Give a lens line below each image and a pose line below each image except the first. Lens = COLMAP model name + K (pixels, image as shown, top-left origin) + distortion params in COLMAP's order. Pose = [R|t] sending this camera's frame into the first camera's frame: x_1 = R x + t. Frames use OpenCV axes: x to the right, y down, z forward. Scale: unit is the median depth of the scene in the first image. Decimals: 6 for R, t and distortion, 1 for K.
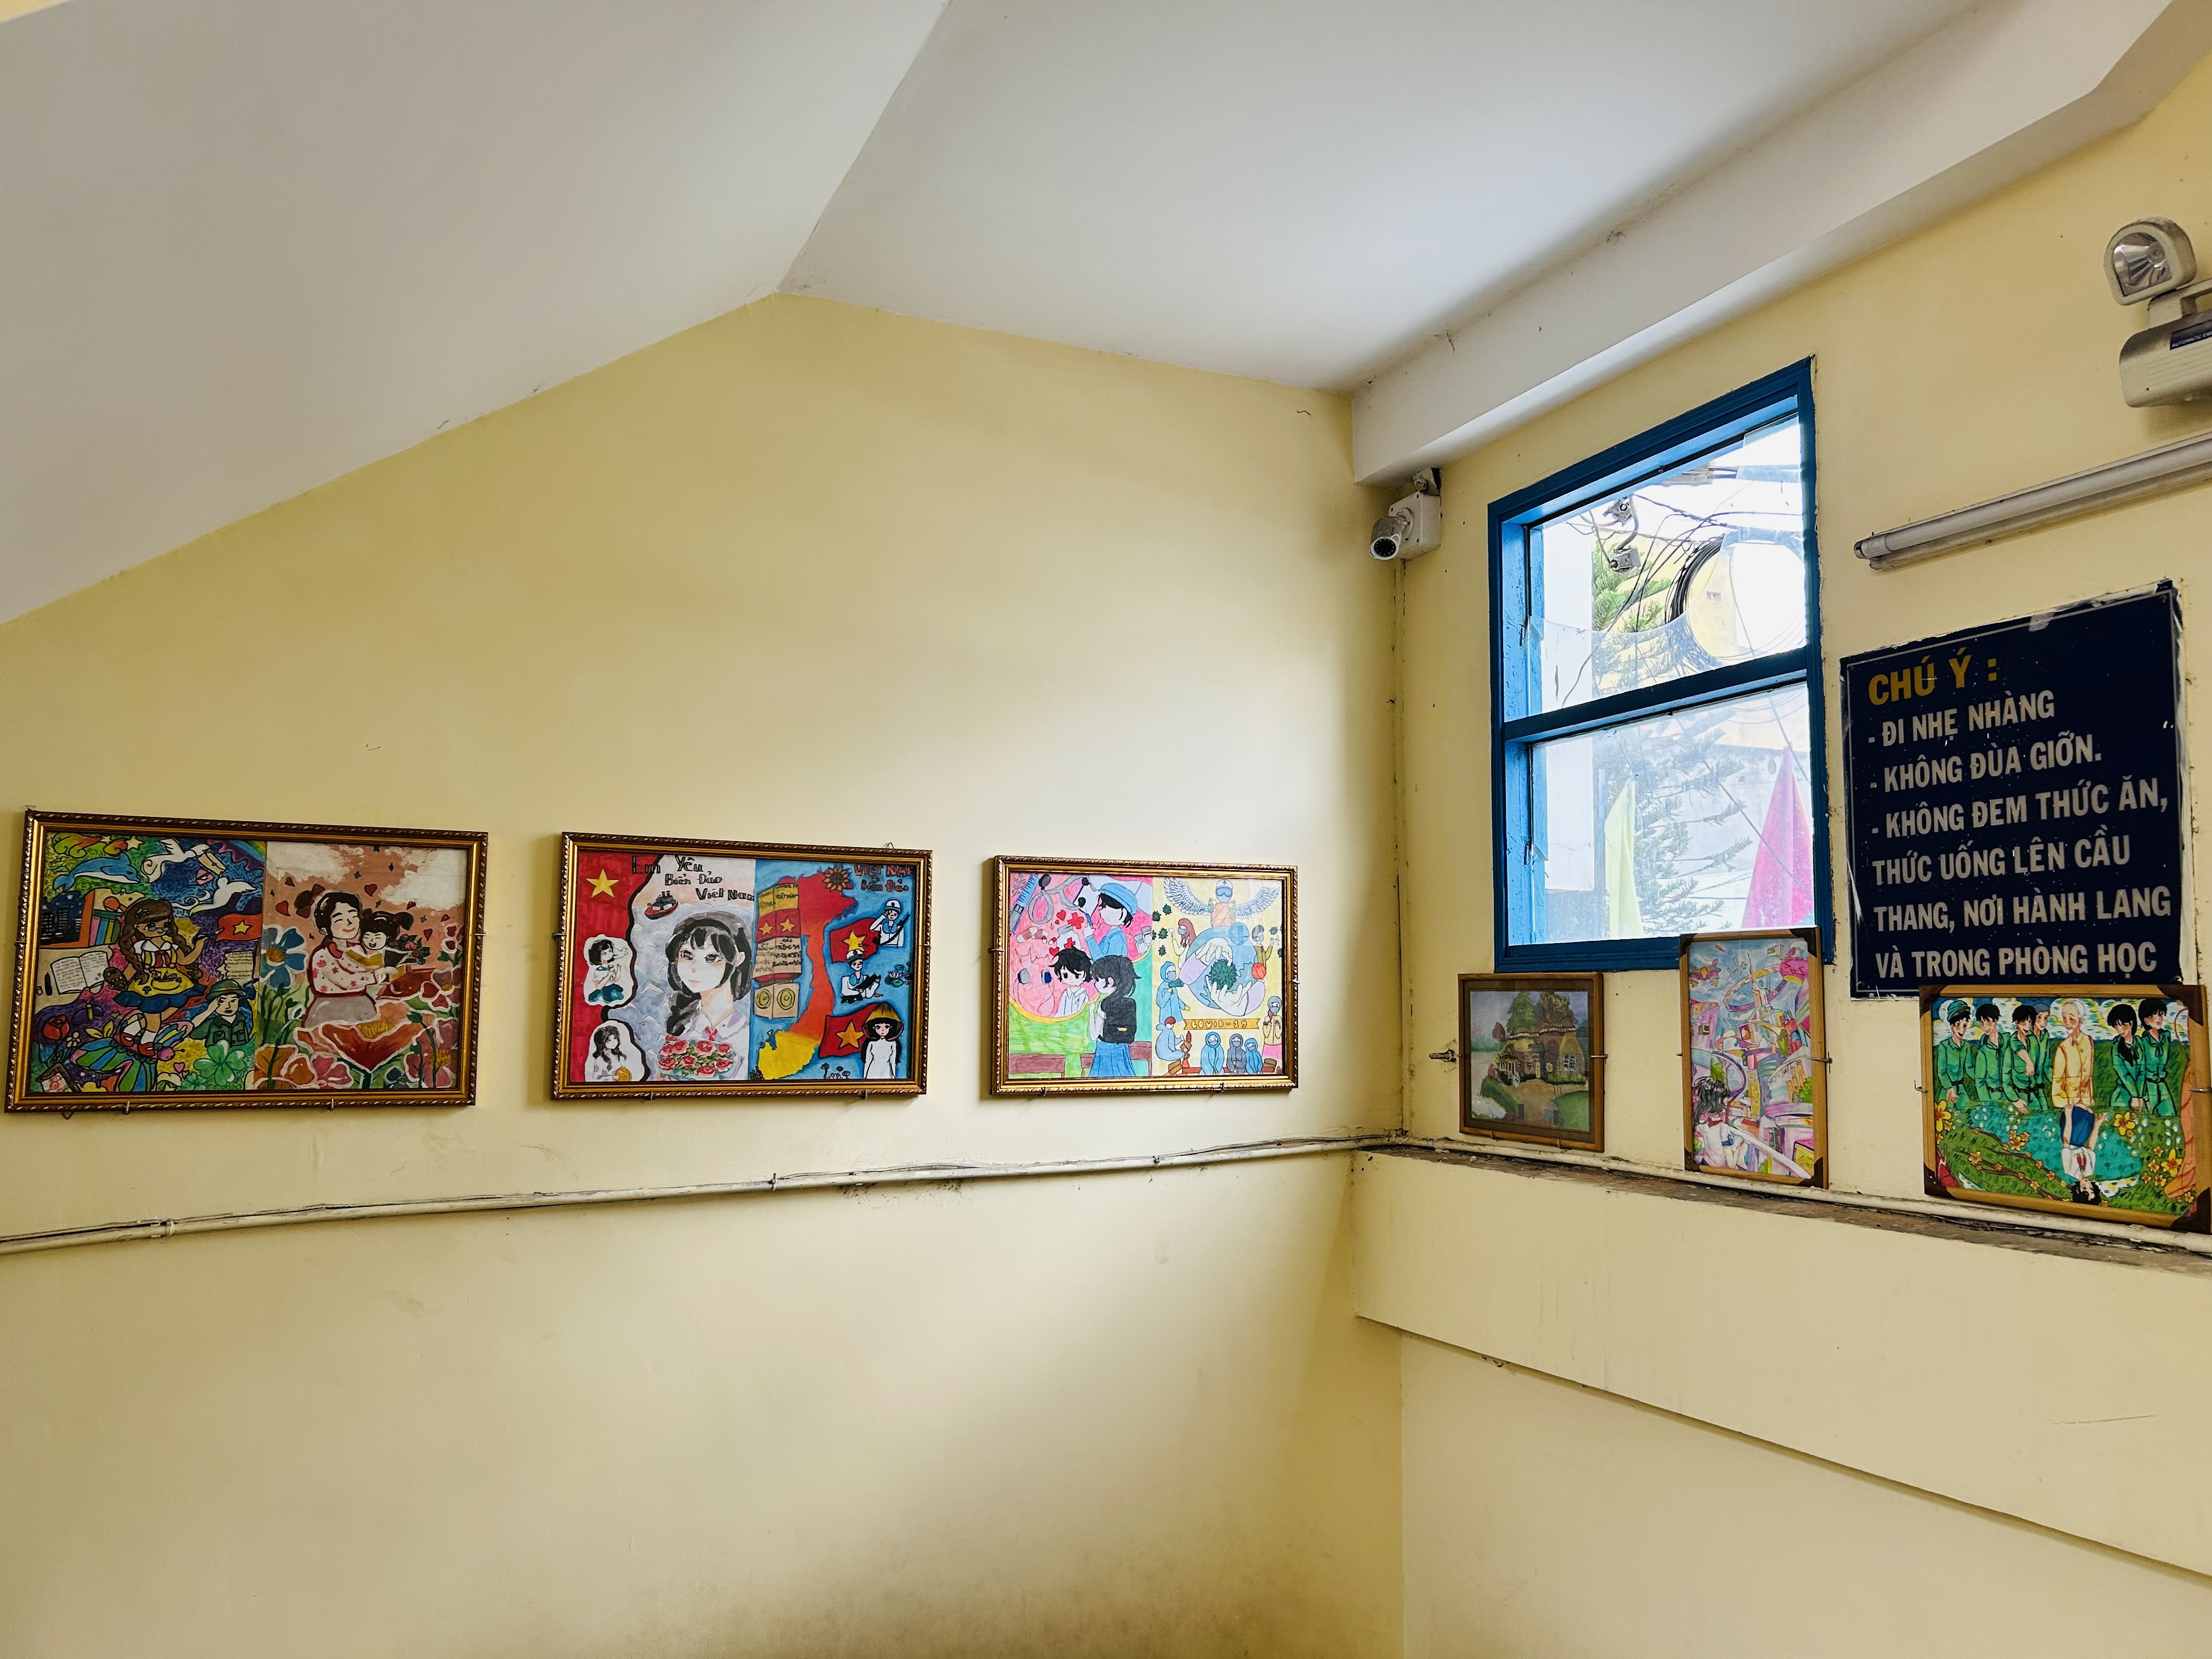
lens RADIAL K [[1664.7, 0, 1107.1], [0, 1664.7, 840.8], [0, 0, 1]] dist [0.075430, -0.068577]
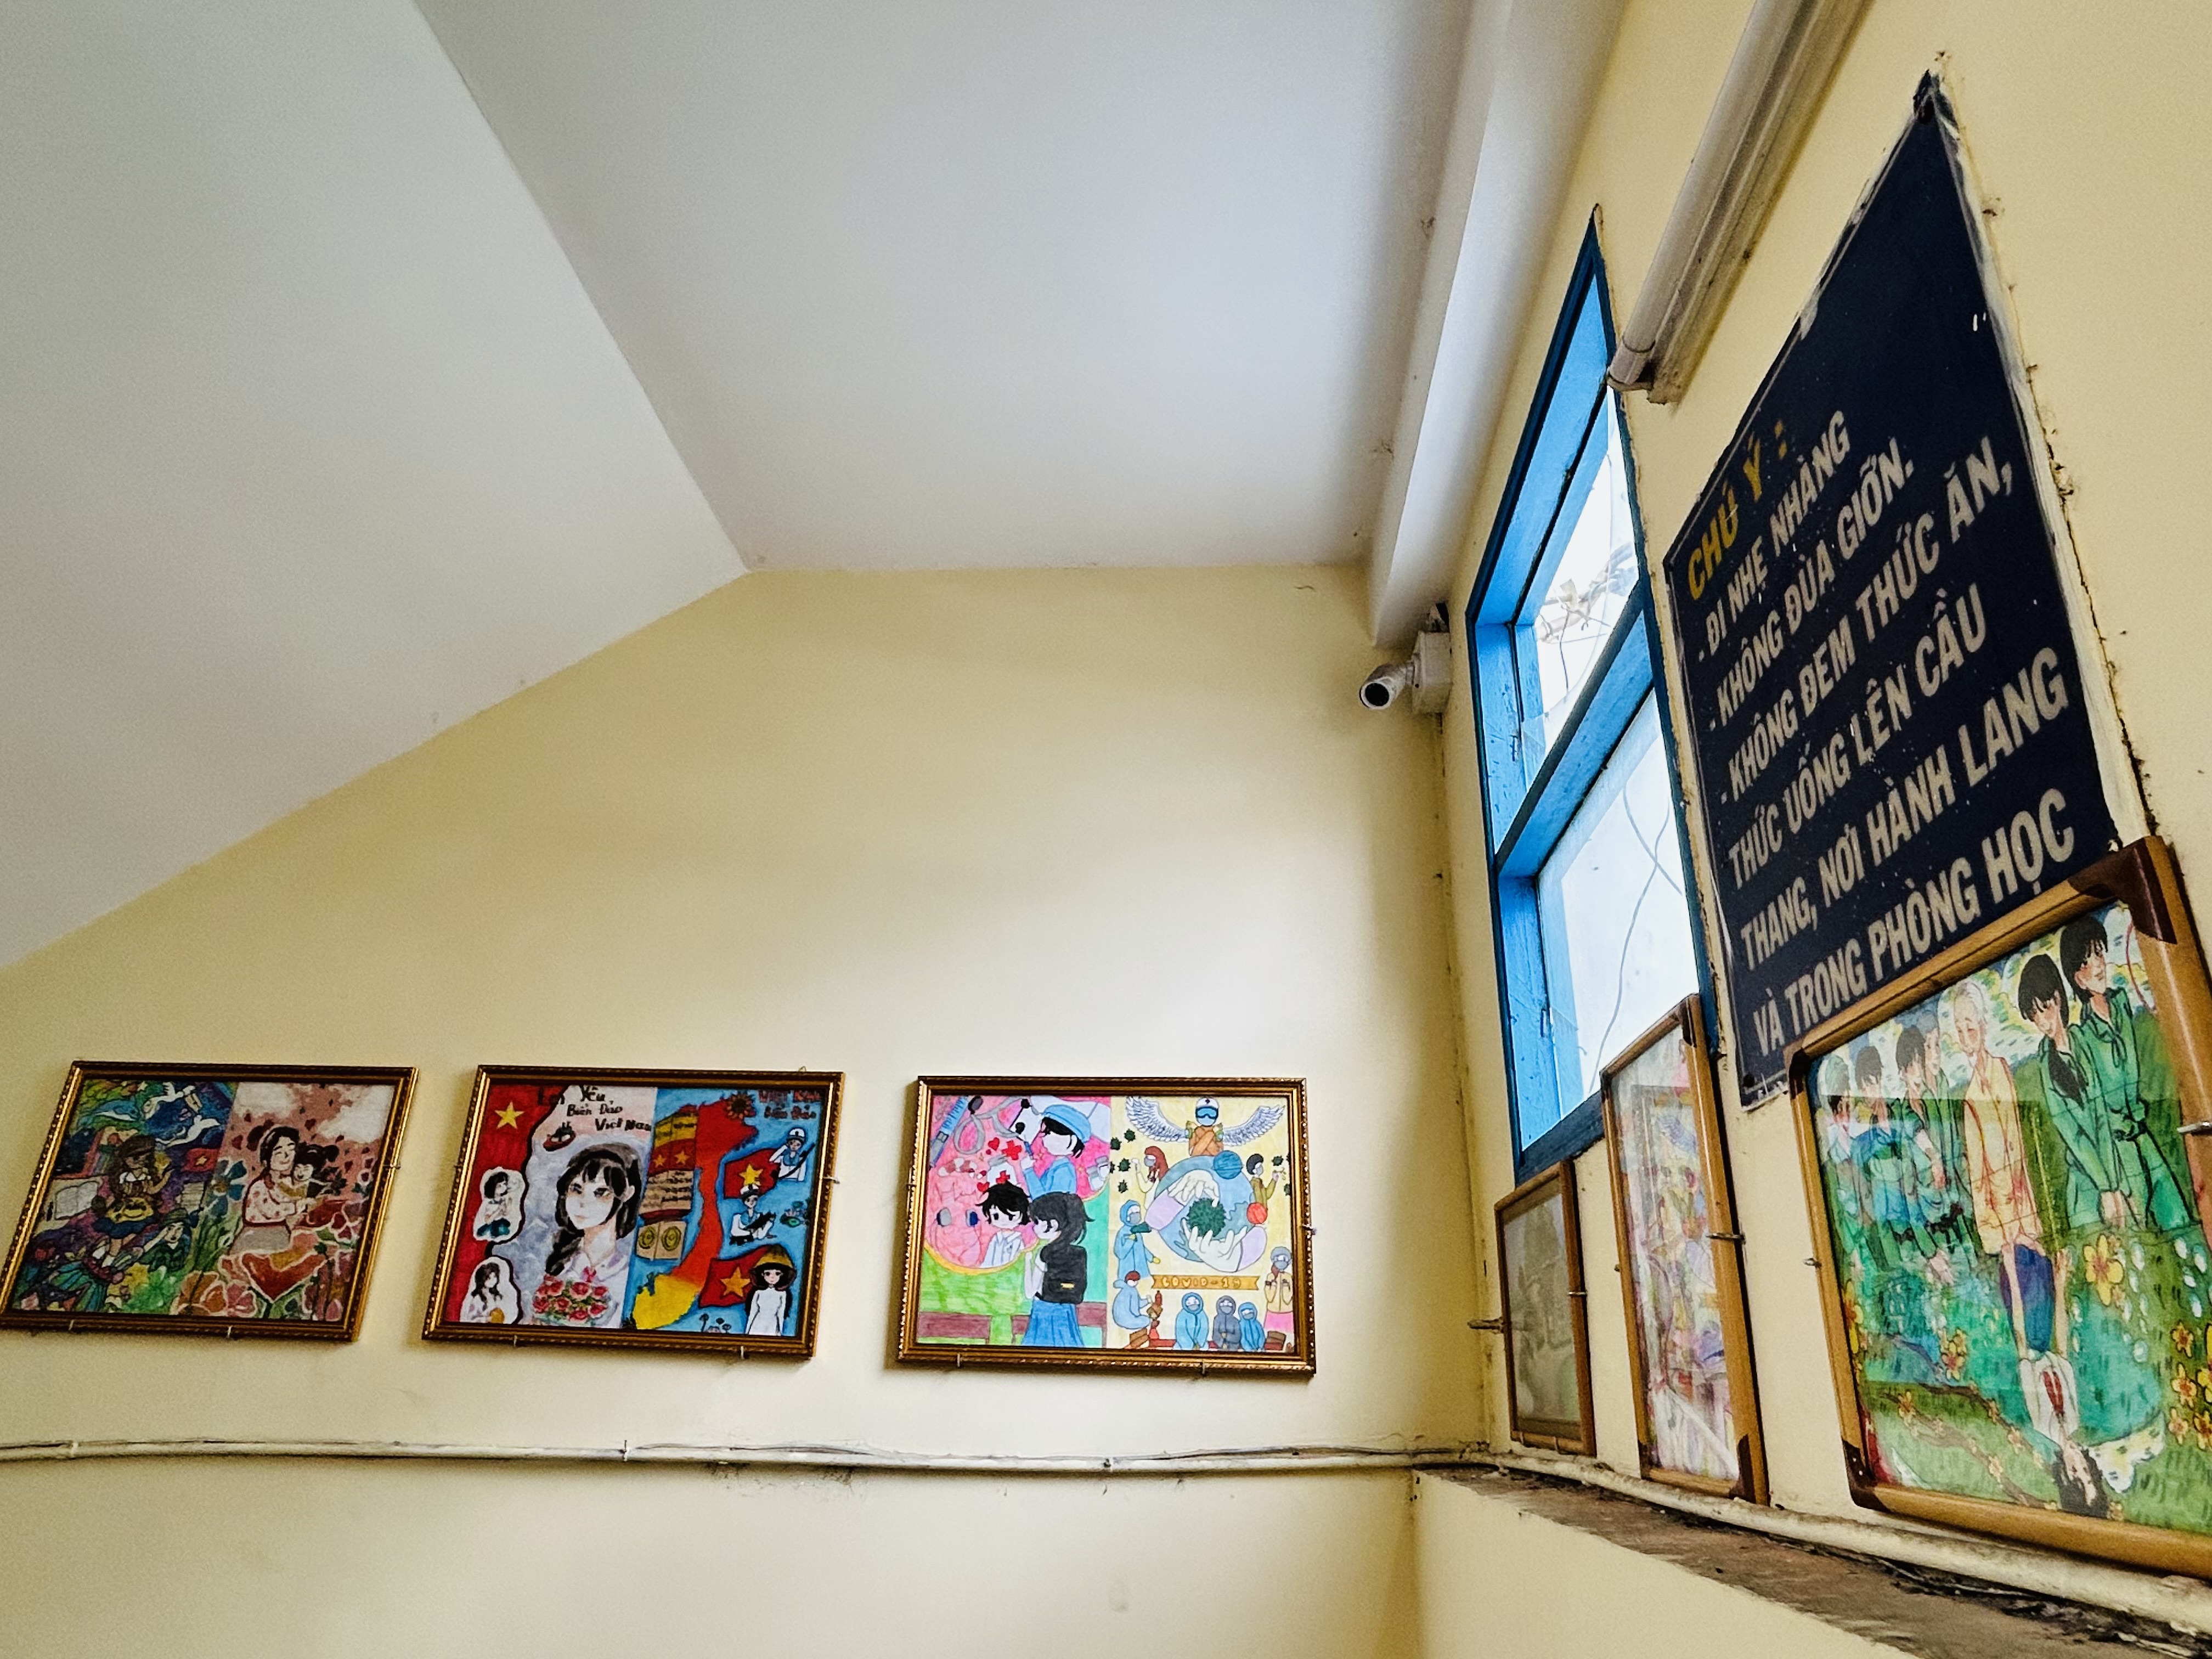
lens RADIAL K [[1327.9, 0, 1110.1], [0, 1327.9, 822.0], [0, 0, 1]] dist [-0.012238, 0.014634]
pose [[0.877252, -0.167964, -0.449685, 0.420619], [0.019160, 0.948291, -0.316823, 0.122191], [0.479647, 0.269317, 0.835109, 0.476835]]
